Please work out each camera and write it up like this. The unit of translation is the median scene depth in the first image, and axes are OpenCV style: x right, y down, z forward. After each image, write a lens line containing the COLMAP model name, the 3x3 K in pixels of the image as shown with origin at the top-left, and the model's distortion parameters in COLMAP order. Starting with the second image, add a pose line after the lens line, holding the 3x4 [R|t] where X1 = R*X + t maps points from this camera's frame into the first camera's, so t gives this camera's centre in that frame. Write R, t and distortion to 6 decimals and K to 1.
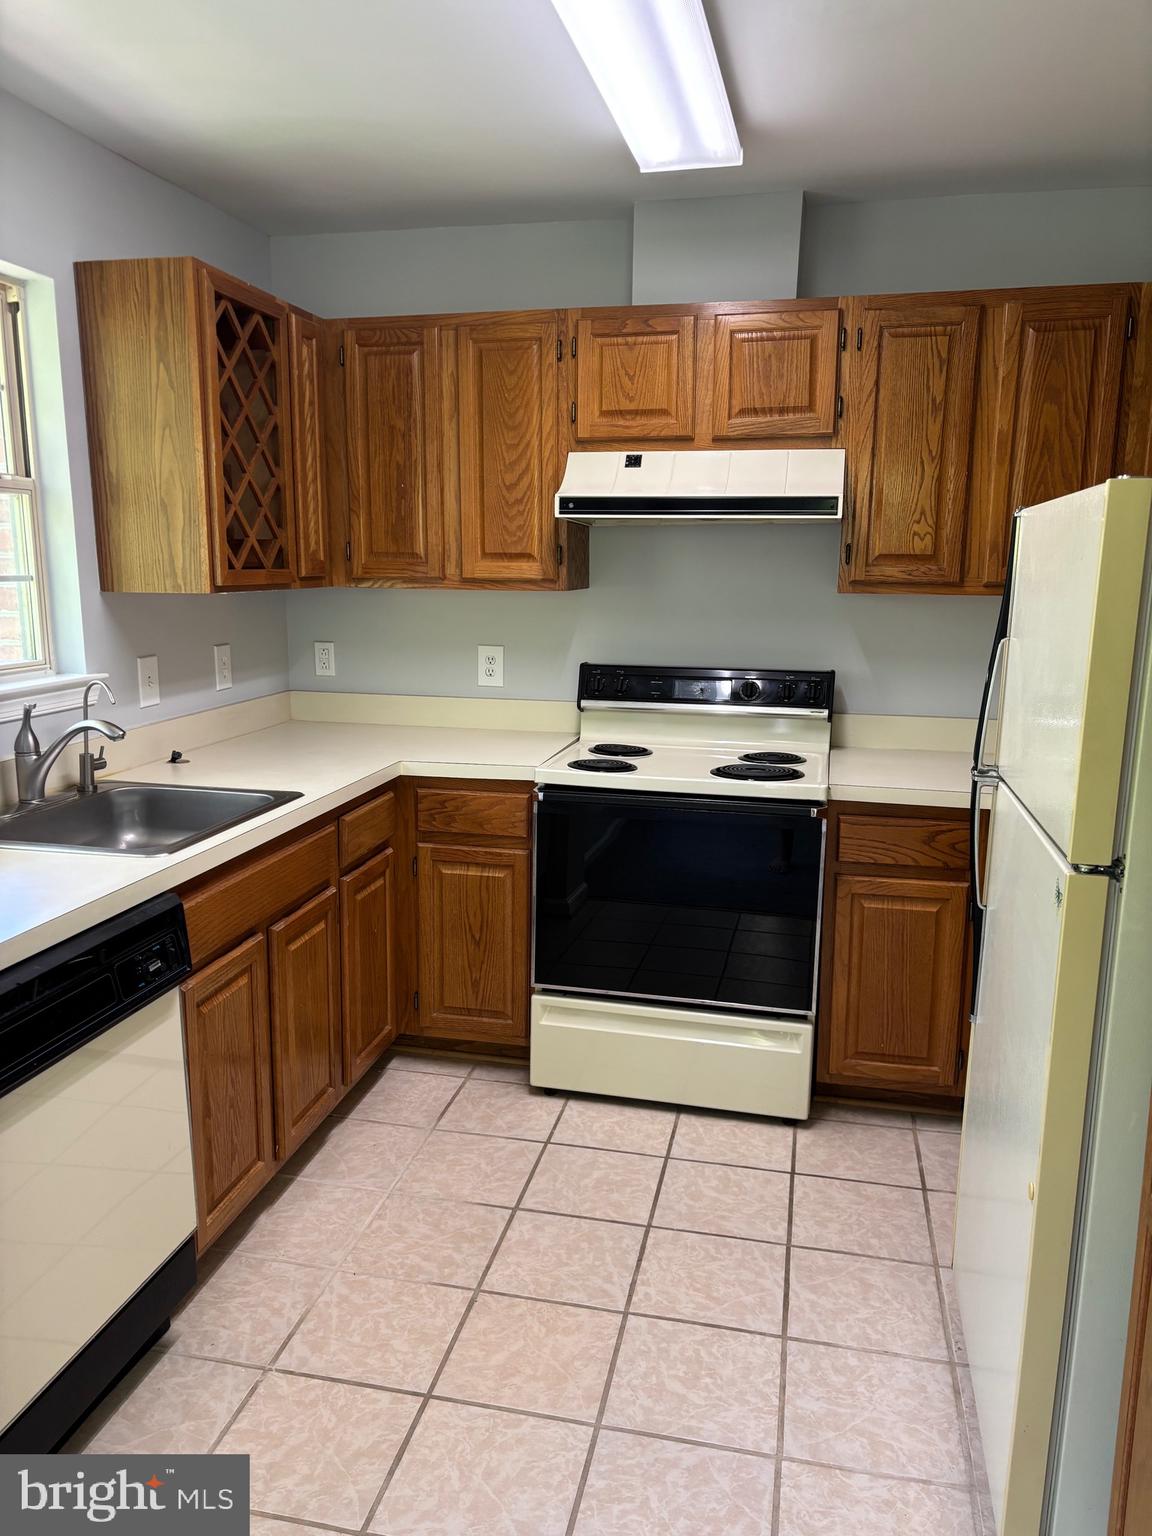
lens RADIAL K [[1149.7, 0, 574.1], [0, 1149.7, 782.5], [0, 0, 1]] dist [0.008674, -0.005856]
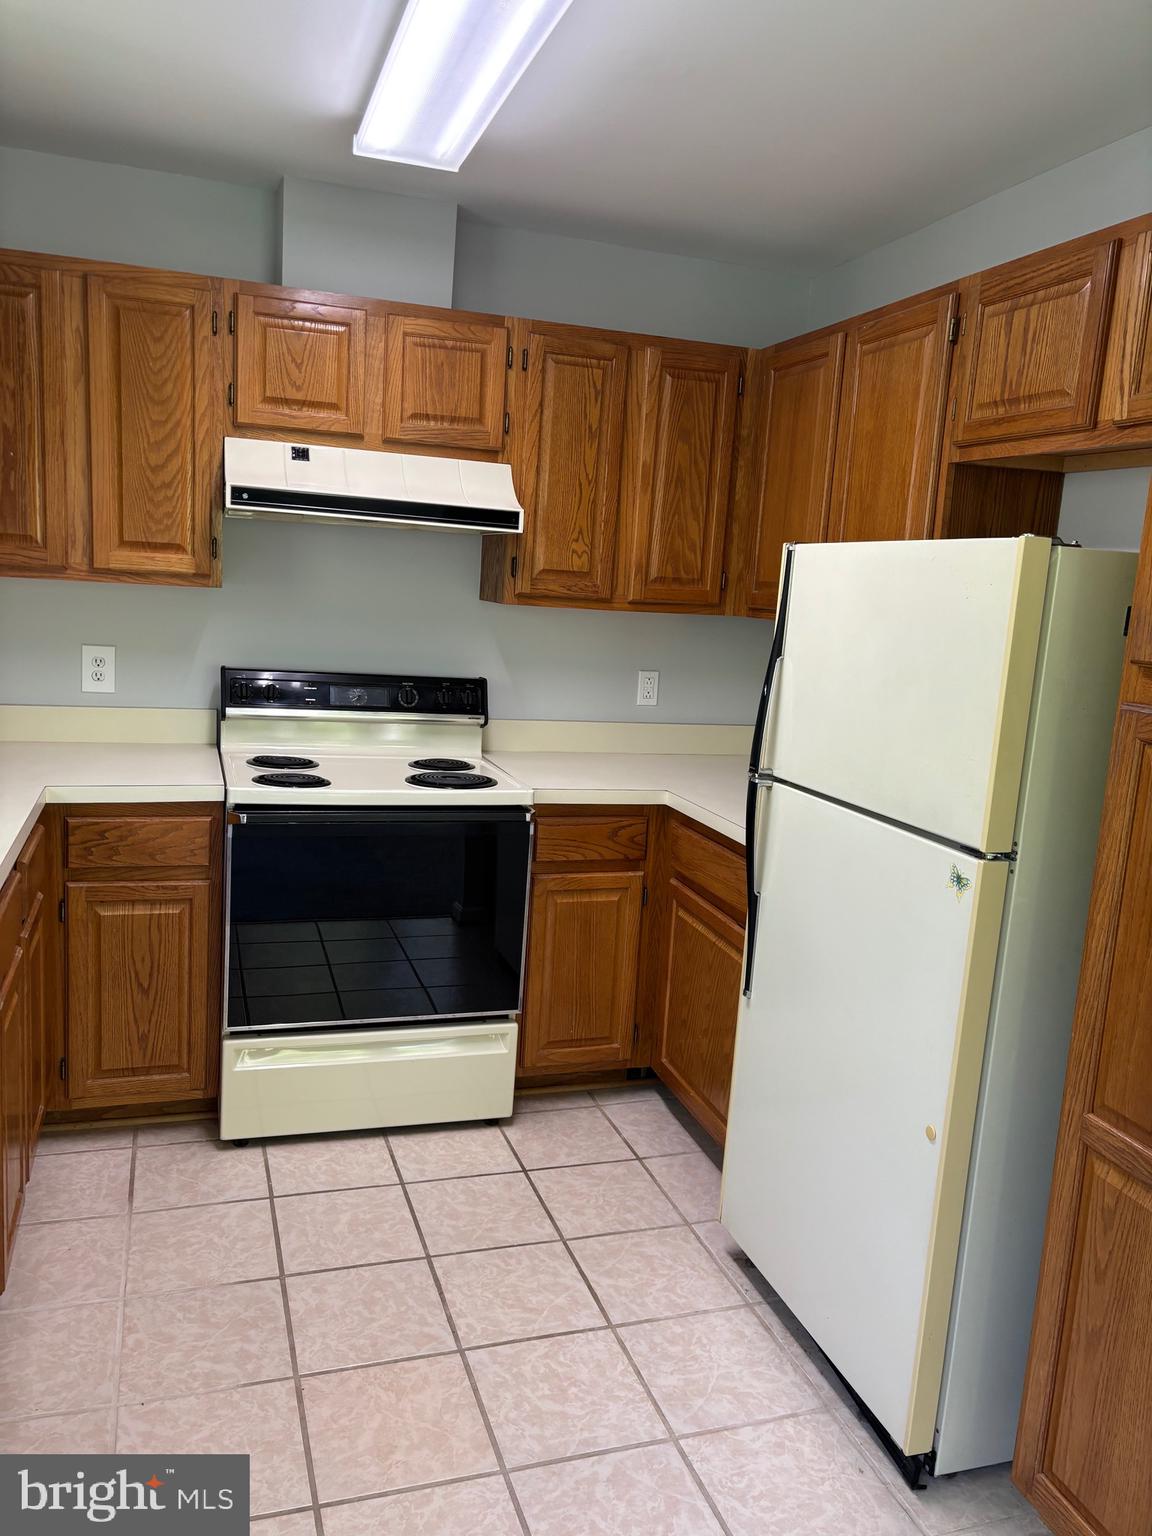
lens RADIAL K [[1151.2, 0, 576.0], [0, 1151.2, 768.0], [0, 0, 1]] dist [0.016560, -0.001105]
pose [[0.856345, -0.040995, 0.514774, -0.261801], [0.043332, 0.999033, 0.007475, -0.021683], [-0.514582, 0.015904, 0.857293, 0.084958]]
